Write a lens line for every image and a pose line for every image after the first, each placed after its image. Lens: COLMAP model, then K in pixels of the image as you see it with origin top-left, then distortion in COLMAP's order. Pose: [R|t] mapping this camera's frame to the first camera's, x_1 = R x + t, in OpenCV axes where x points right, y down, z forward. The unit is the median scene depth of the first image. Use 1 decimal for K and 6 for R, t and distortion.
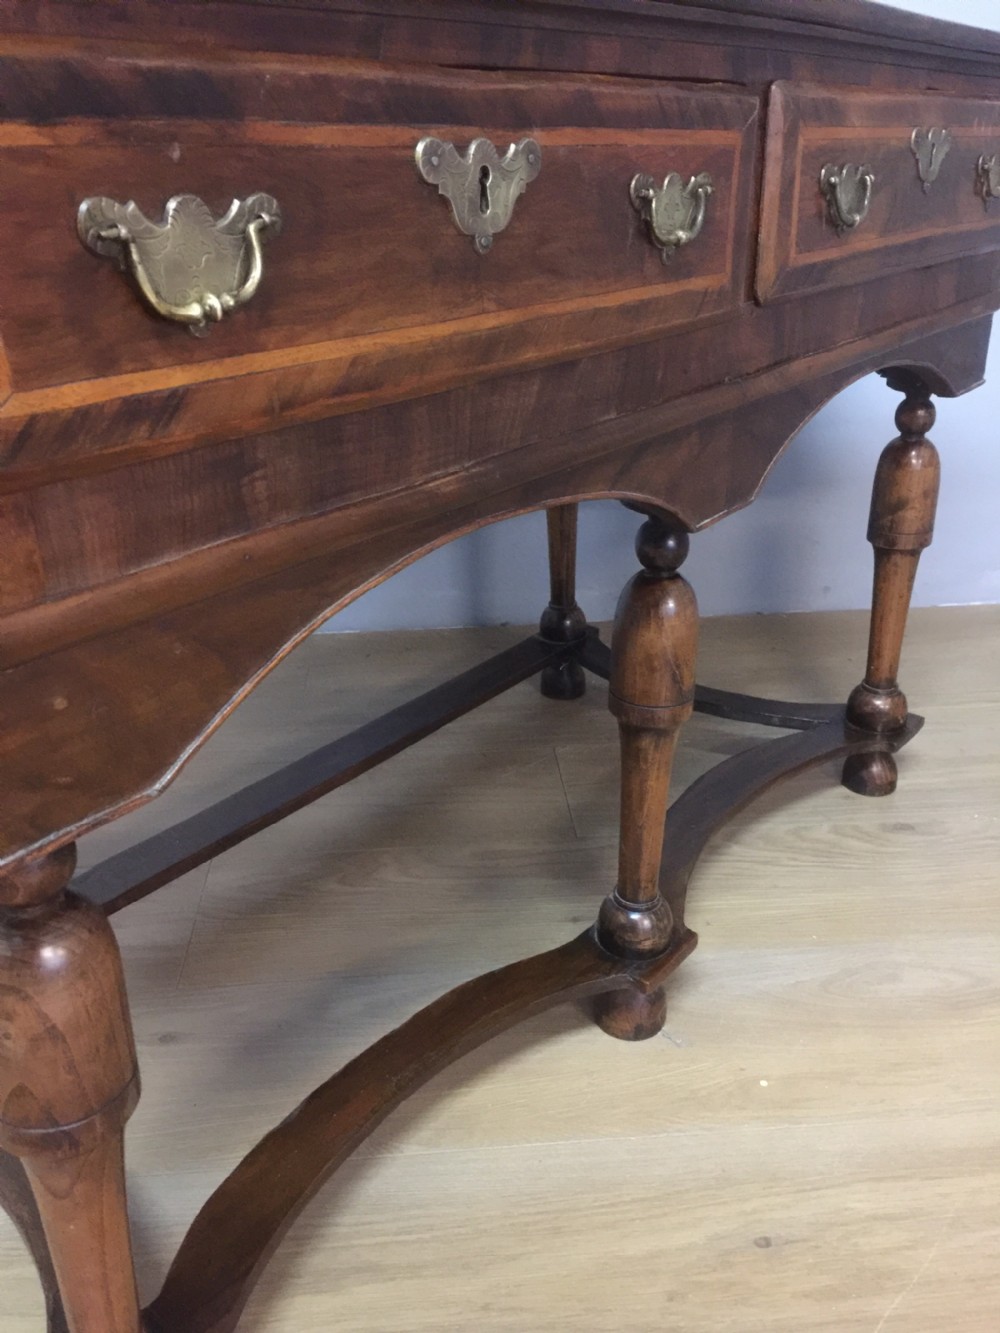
lens RADIAL K [[1146.4, 0, 507.7], [0, 1146.4, 669.3], [0, 0, 1]] dist [0.075402, -0.099205]
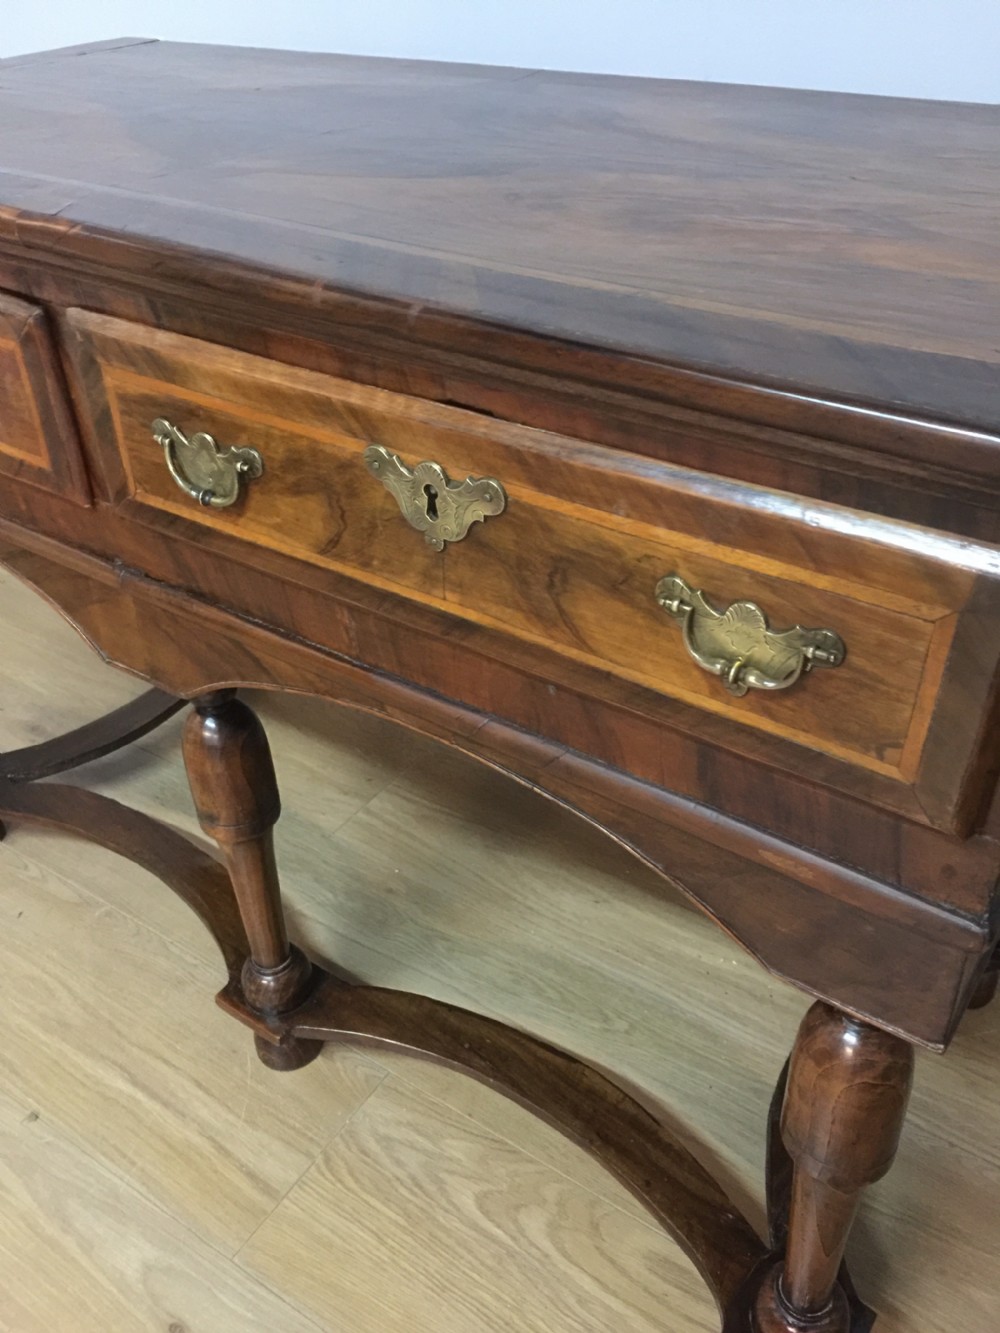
lens RADIAL K [[1141.5, 0, 491.6], [0, 1141.5, 657.4], [0, 0, 1]] dist [0.080908, -0.114612]
pose [[0.049818, 0.578185, -0.814384, 1.011183], [-0.389882, 0.761960, 0.517116, -0.785511], [0.919516, 0.291751, 0.263383, 1.001779]]
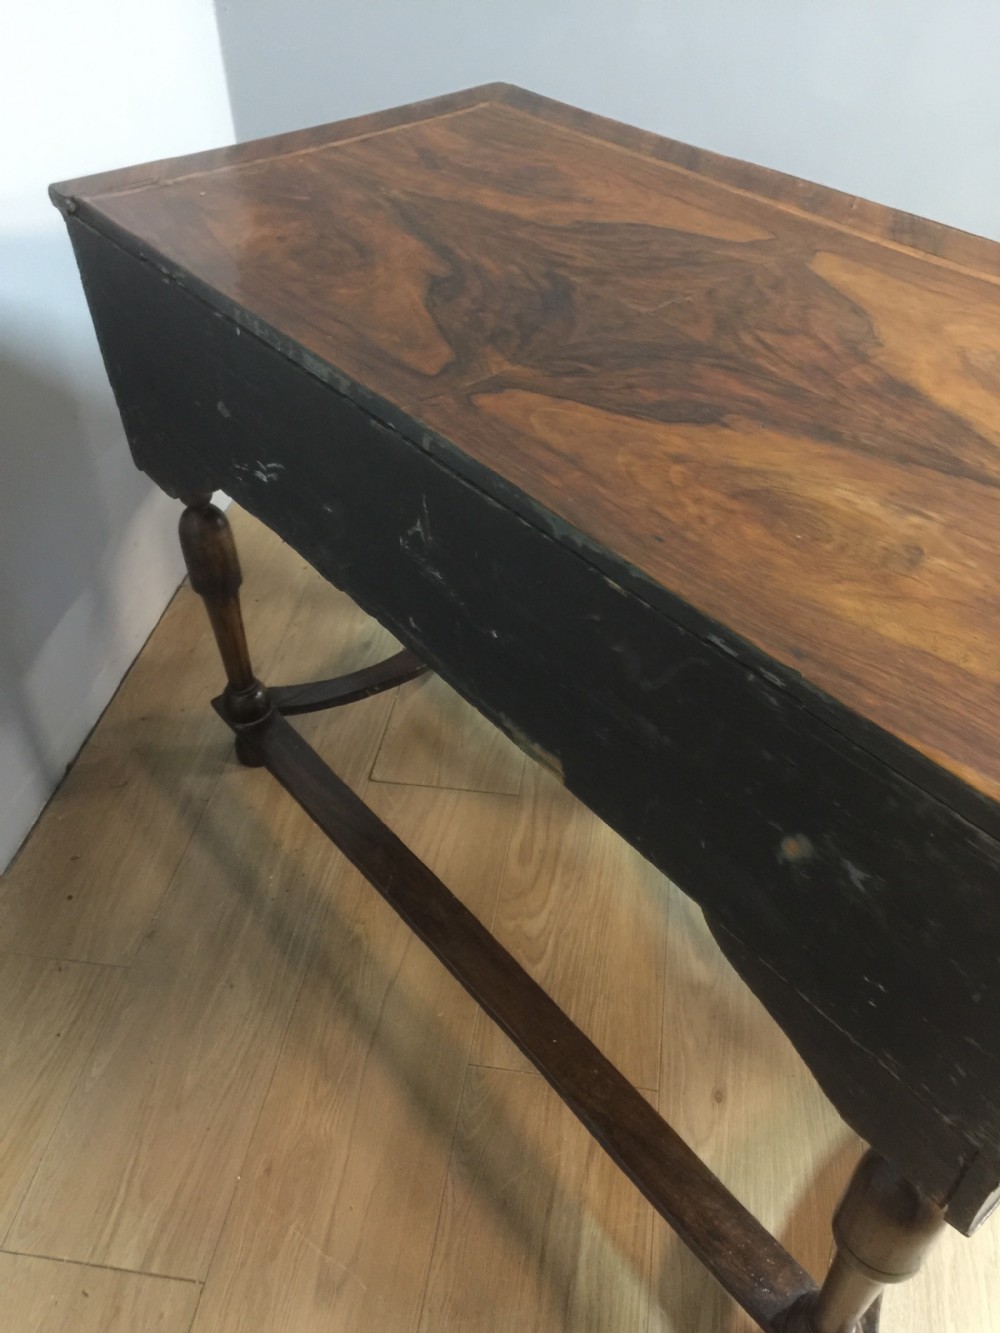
lens RADIAL K [[1165.9, 0, 505.2], [0, 1165.9, 671.1], [0, 0, 1]] dist [0.017905, -0.000583]
pose [[0.227737, -0.631207, 0.741426, -1.225954], [0.408763, 0.753067, 0.515561, -0.953155], [-0.883769, 0.185655, 0.429516, 0.733030]]
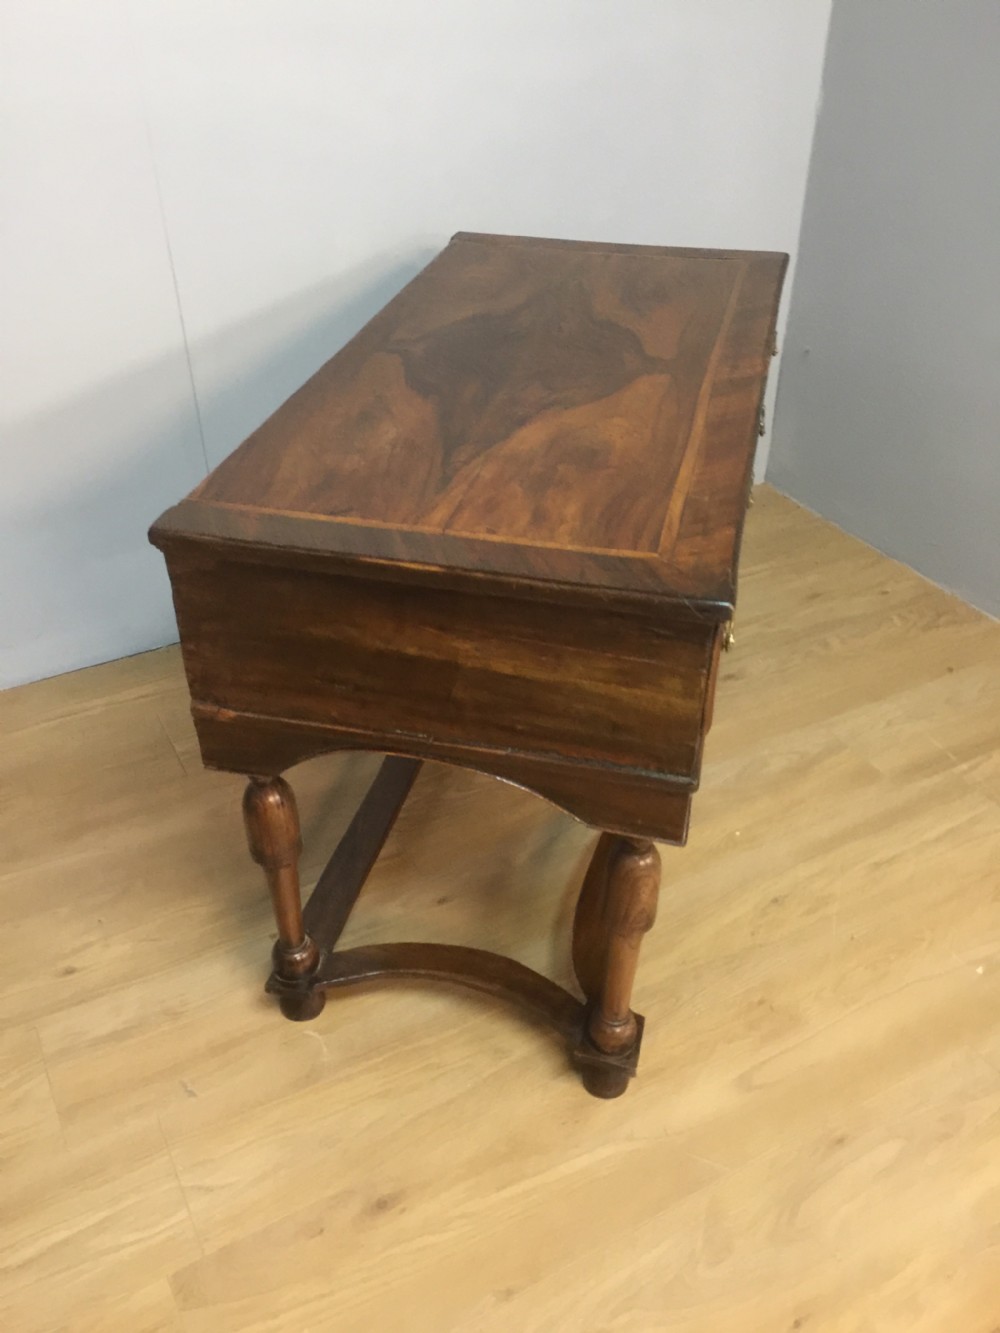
lens RADIAL K [[1141.5, 0, 491.6], [0, 1141.5, 657.4], [0, 0, 1]] dist [0.080908, -0.114612]
pose [[0.914595, -0.217464, 0.340918, -0.921209], [0.155216, 0.967297, 0.200612, -0.482160], [-0.373395, -0.130563, 0.918439, -0.742705]]
